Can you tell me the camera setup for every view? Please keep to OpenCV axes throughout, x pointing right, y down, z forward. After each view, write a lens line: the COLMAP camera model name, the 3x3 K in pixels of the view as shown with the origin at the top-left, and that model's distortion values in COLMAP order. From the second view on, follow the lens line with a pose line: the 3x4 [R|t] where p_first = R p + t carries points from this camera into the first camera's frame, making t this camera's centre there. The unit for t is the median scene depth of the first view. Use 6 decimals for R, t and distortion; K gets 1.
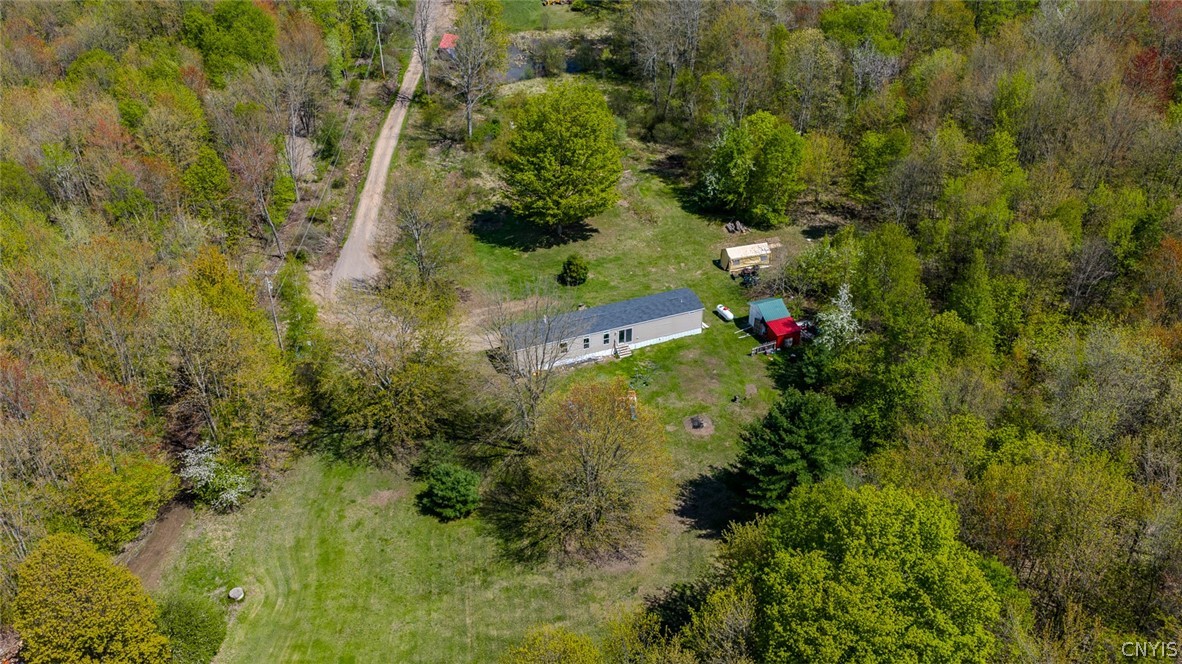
lens RADIAL K [[986.3, 0, 591.0], [0, 986.3, 332.0], [0, 0, 1]] dist [0.022401, -0.015141]
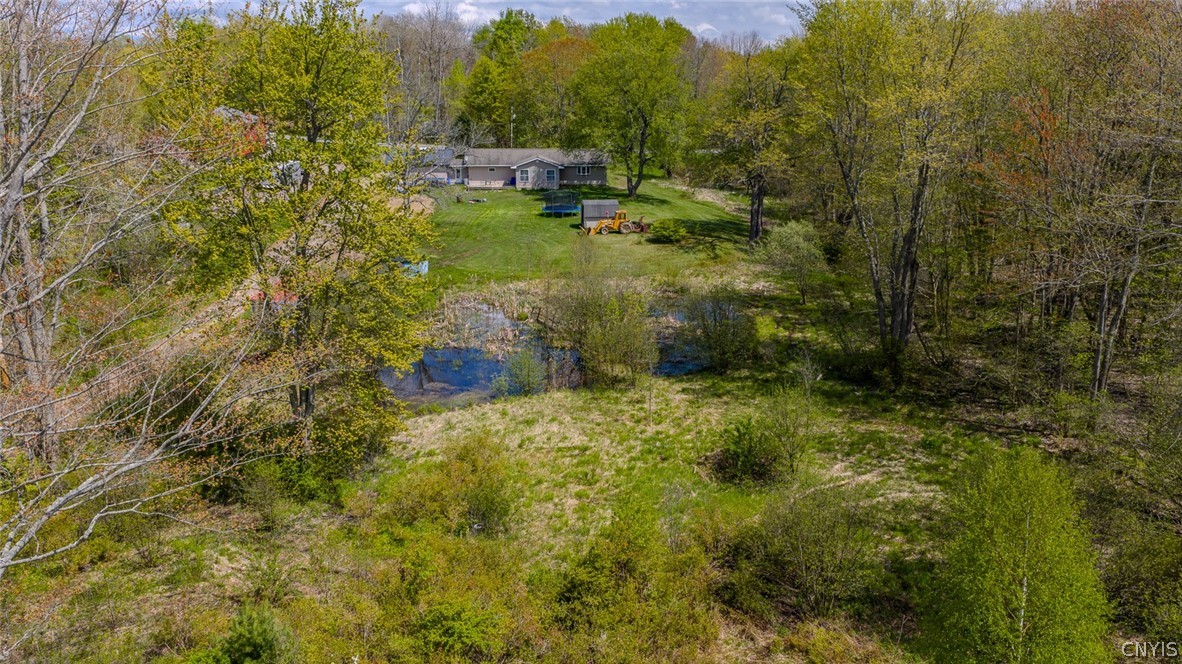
lens RADIAL K [[986.3, 0, 591.0], [0, 986.3, 332.0], [0, 0, 1]] dist [0.022401, -0.015141]
pose [[0.999460, -0.000924, -0.032860, -0.033188], [-0.009832, 0.945452, -0.325612, -0.173437], [0.031369, 0.325759, 0.944932, 0.691467]]
